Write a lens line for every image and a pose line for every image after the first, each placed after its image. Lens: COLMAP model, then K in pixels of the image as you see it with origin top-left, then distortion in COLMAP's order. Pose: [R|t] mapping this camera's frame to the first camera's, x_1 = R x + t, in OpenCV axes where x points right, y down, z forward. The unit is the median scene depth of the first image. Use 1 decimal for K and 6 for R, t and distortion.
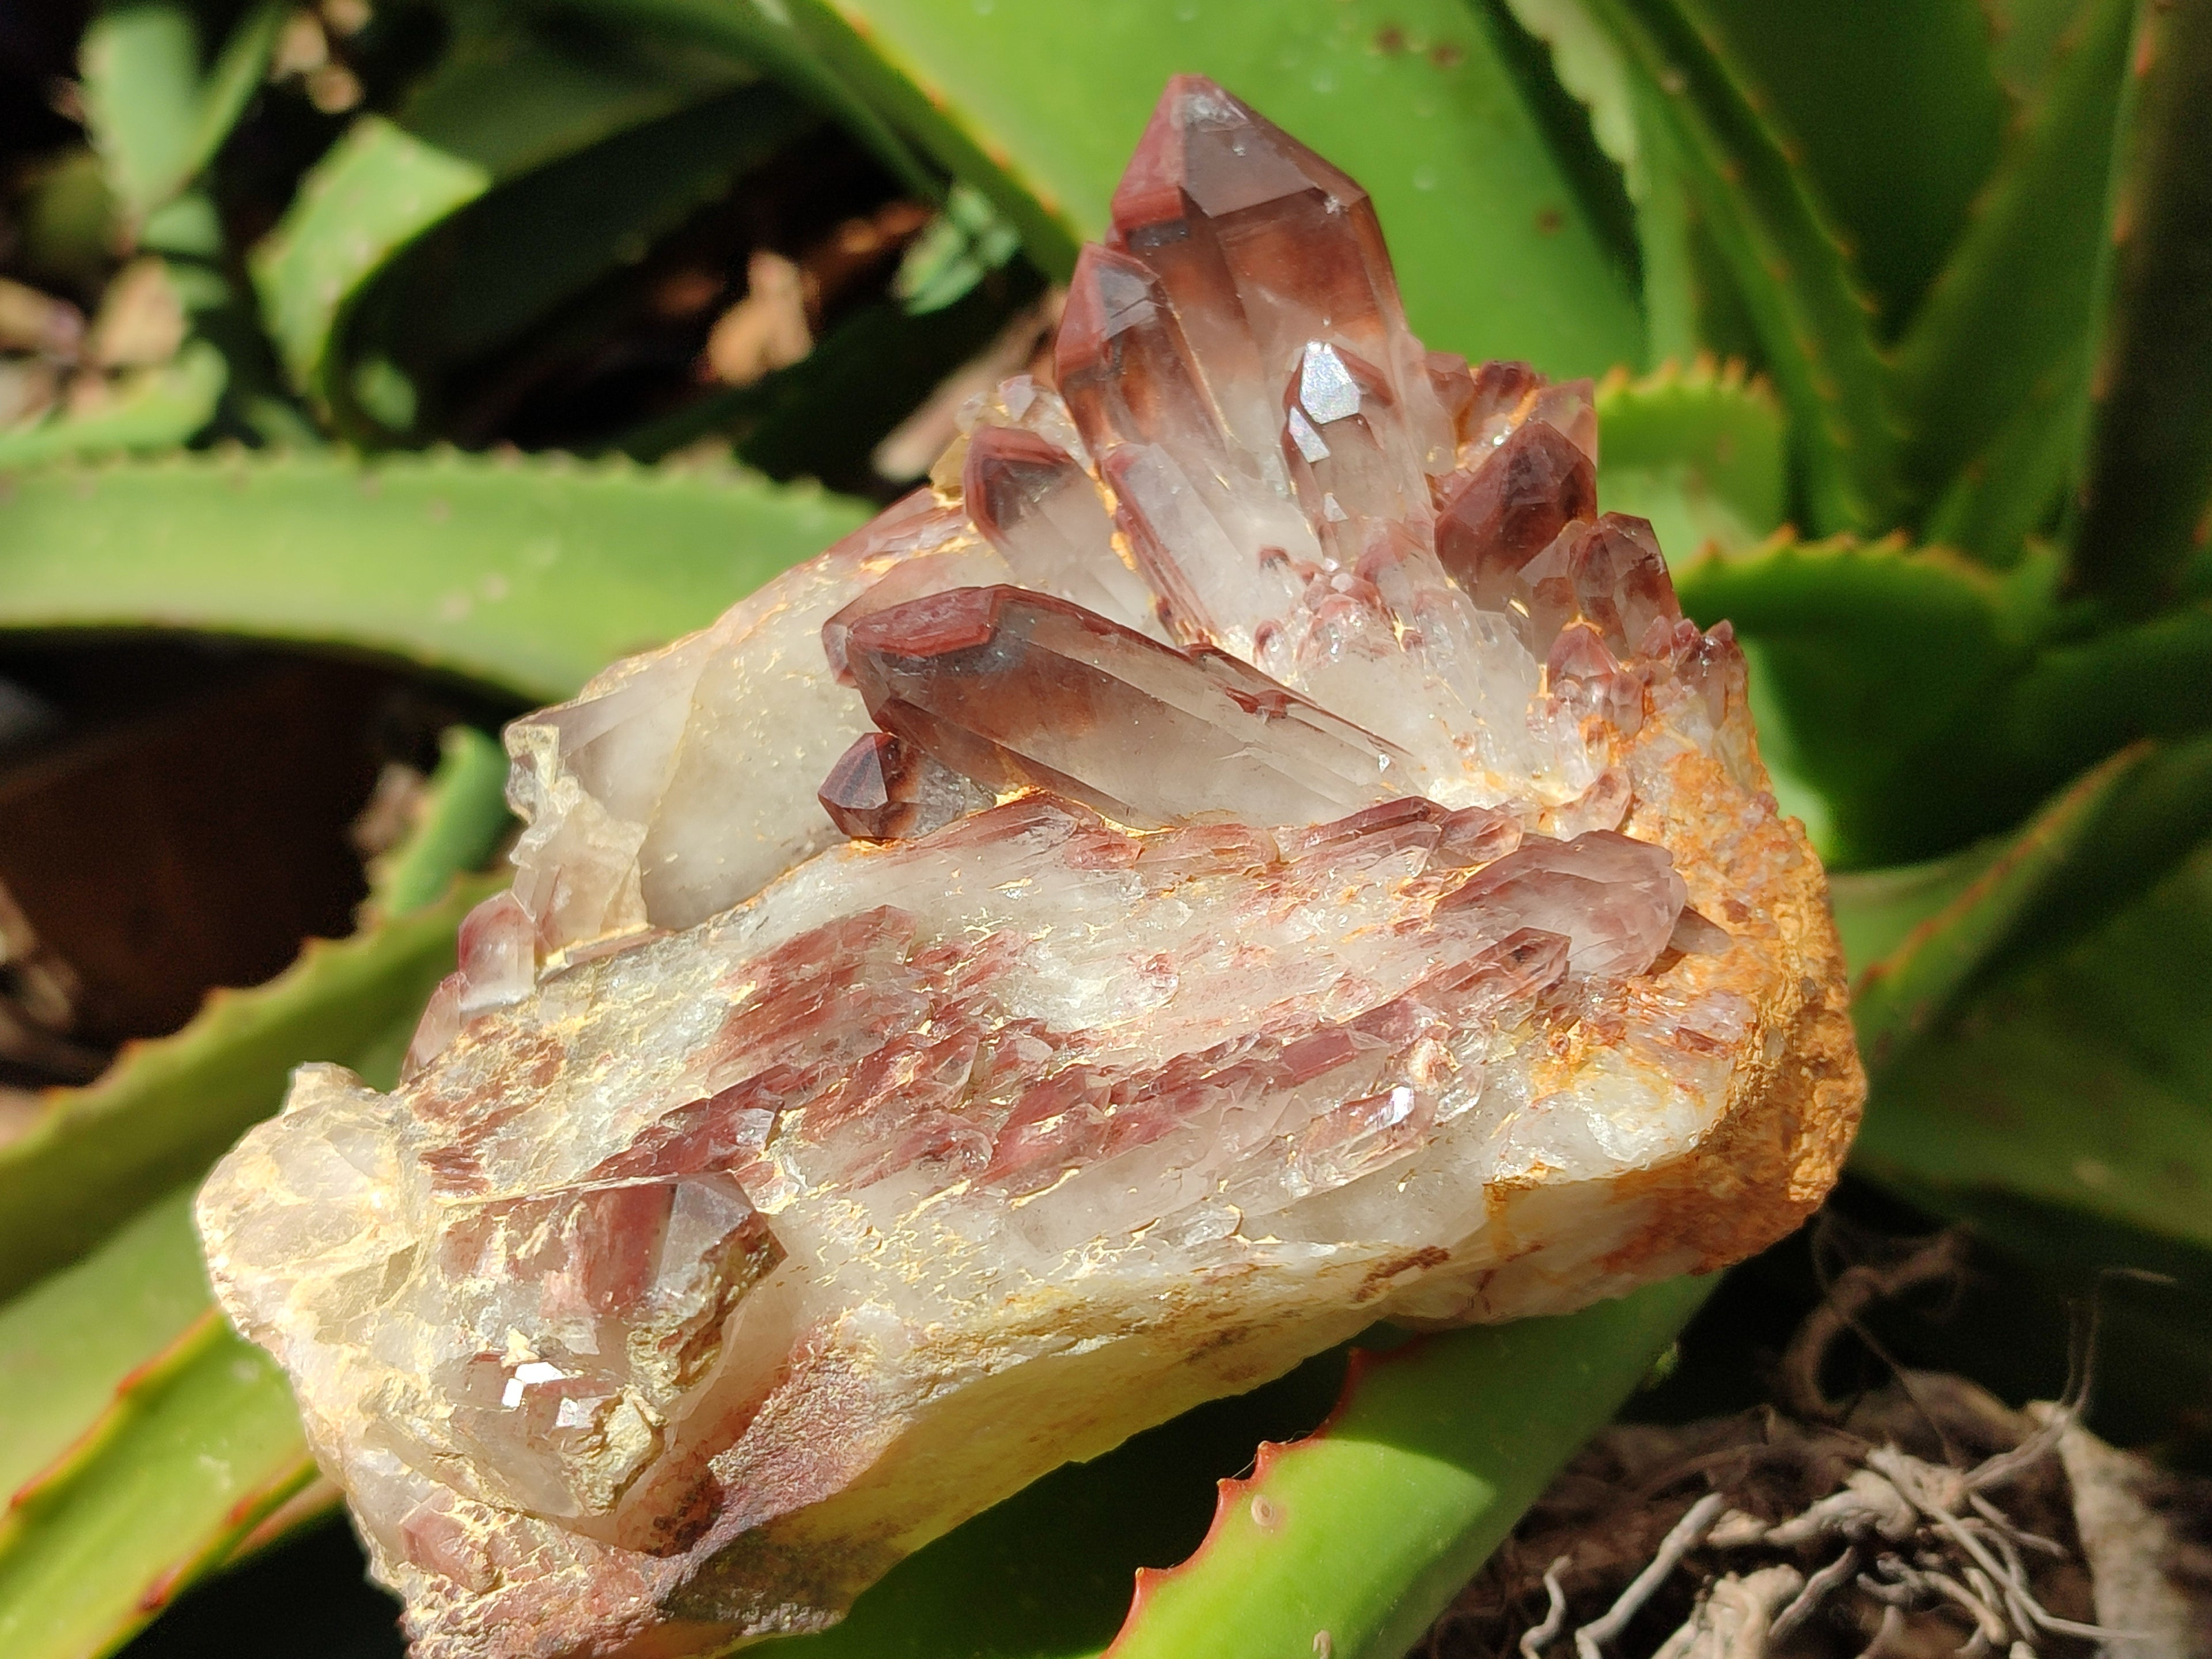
lens RADIAL K [[3343.0, 0, 1106.0], [0, 3343.0, 829.5], [0, 0, 1]] dist [0.283473, -2.113779]
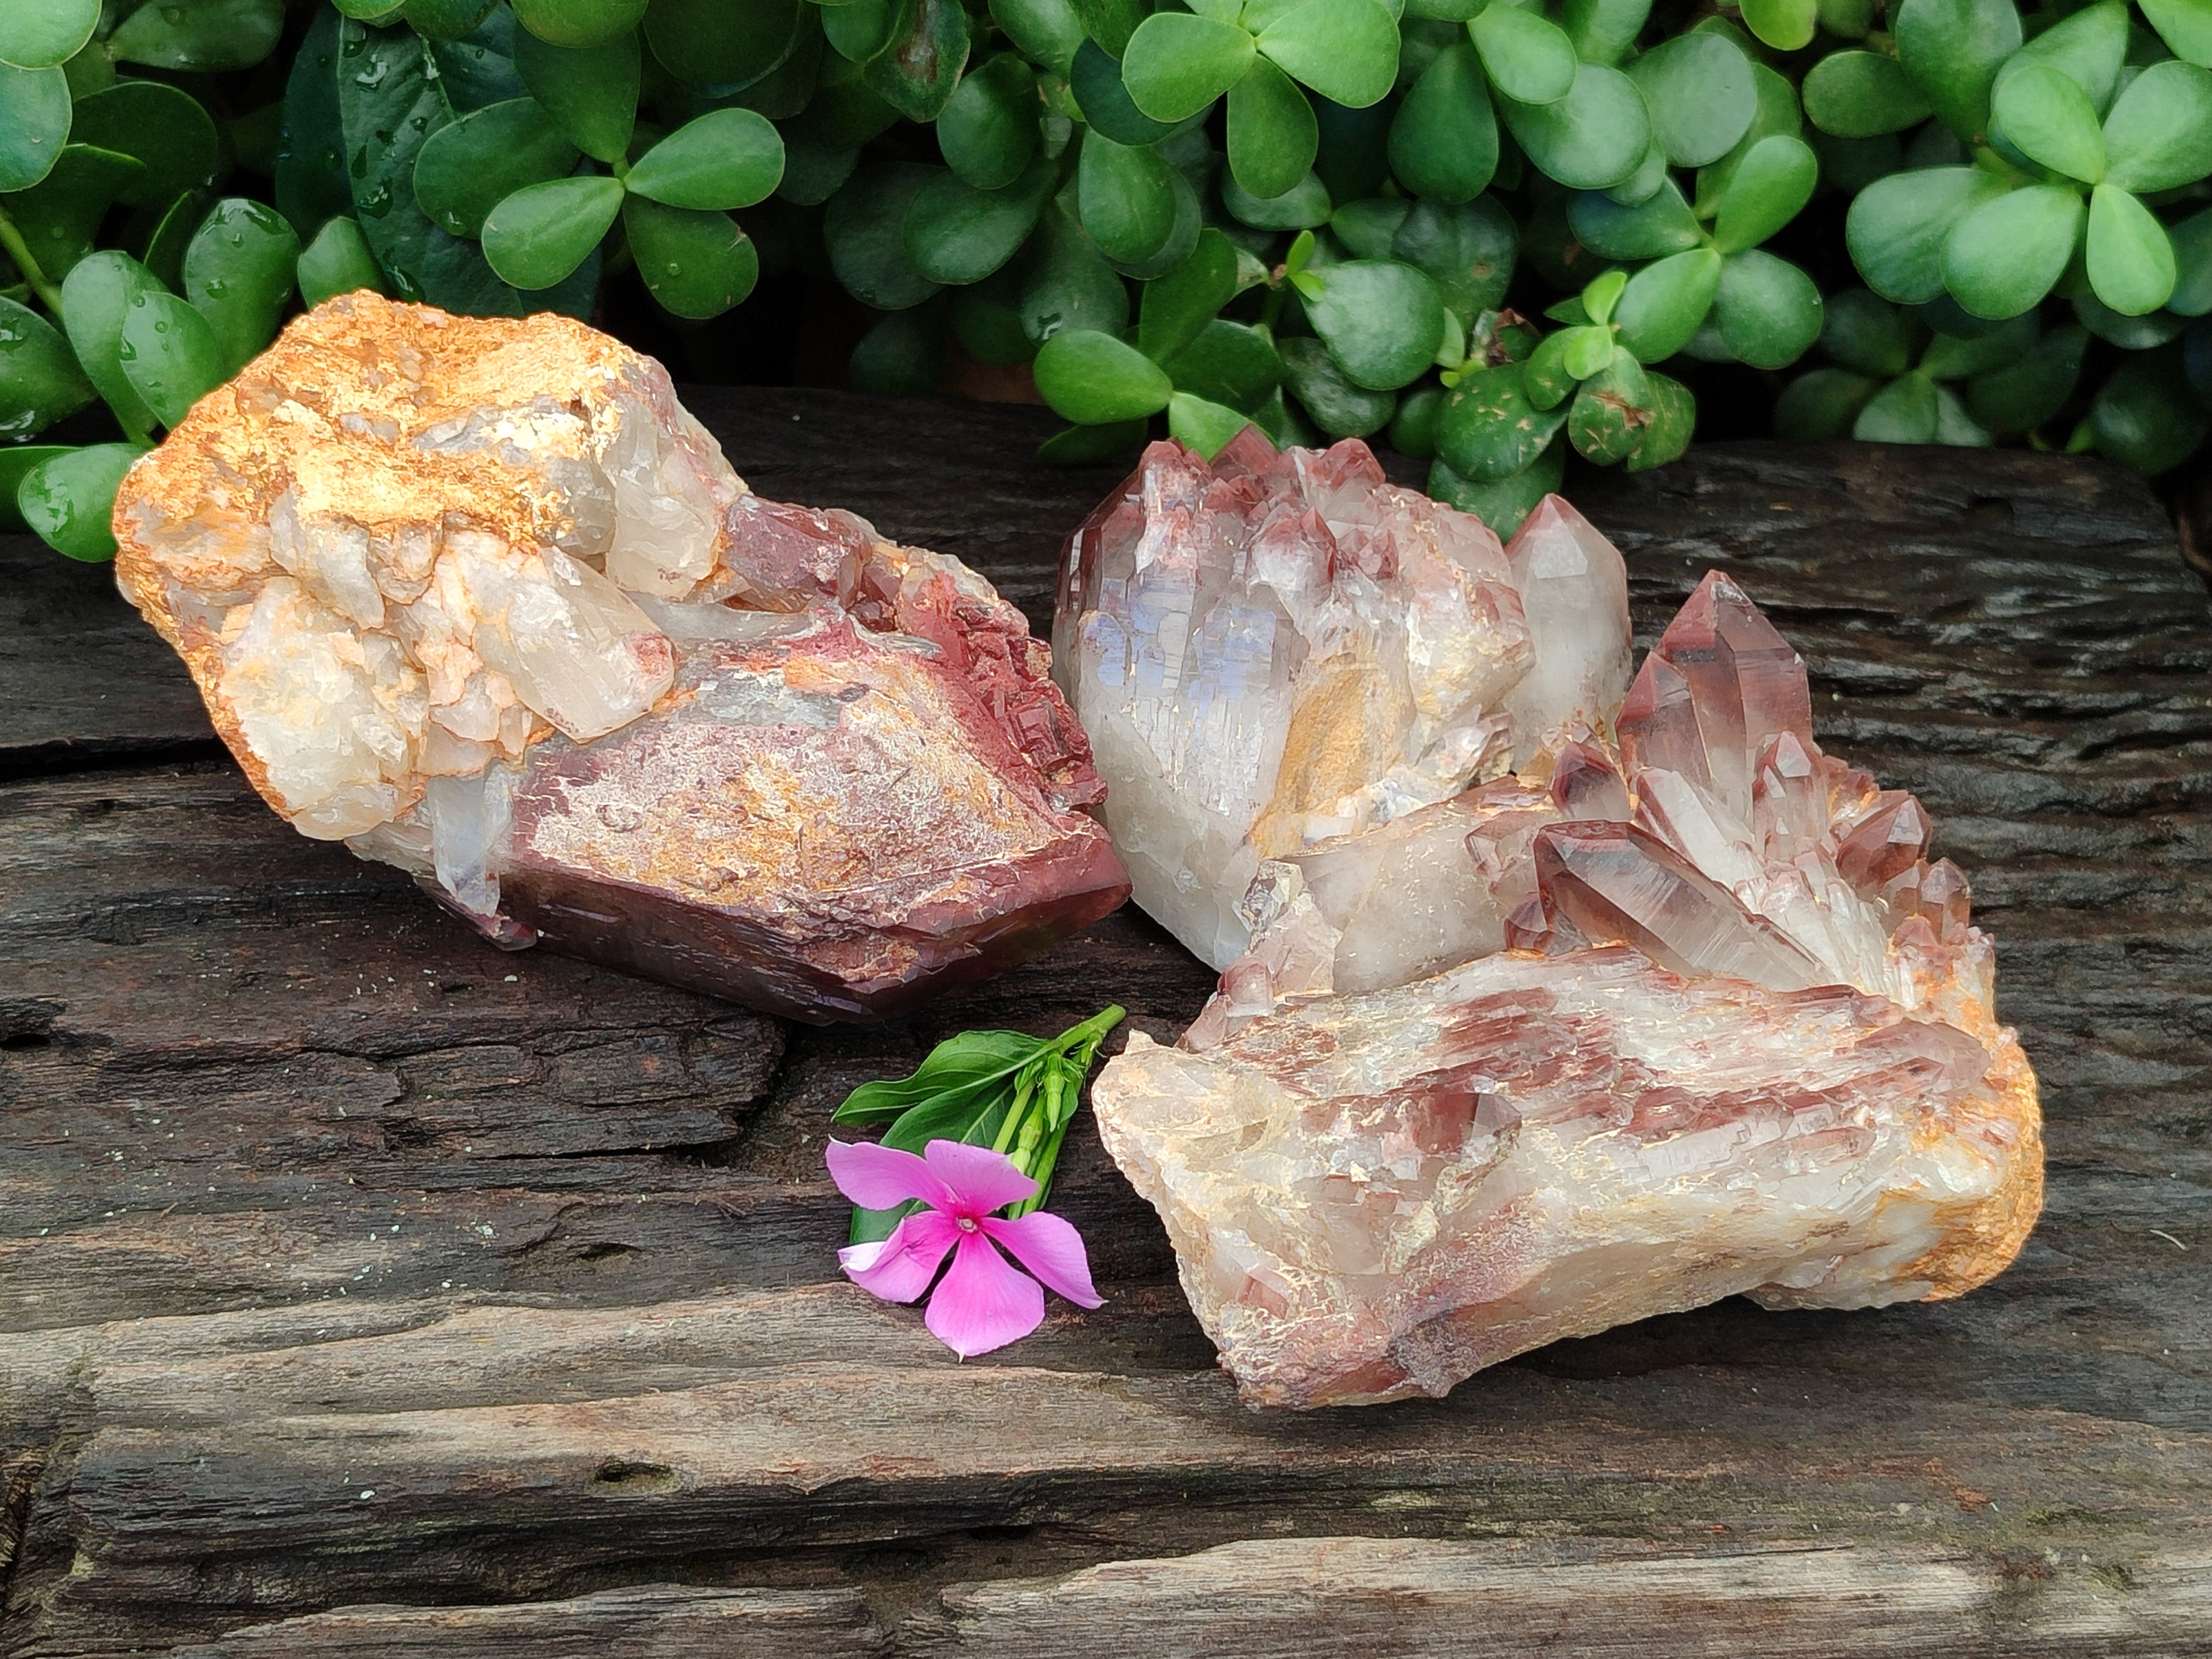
lens RADIAL K [[3343.0, 0, 1106.0], [0, 3343.0, 829.5], [0, 0, 1]] dist [0.283473, -2.113779]
pose [[0.970743, 0.201326, 0.130865, -0.544784], [-0.177787, 0.968948, -0.171847, 0.291250], [-0.161399, 0.143554, 0.976393, -0.696362]]
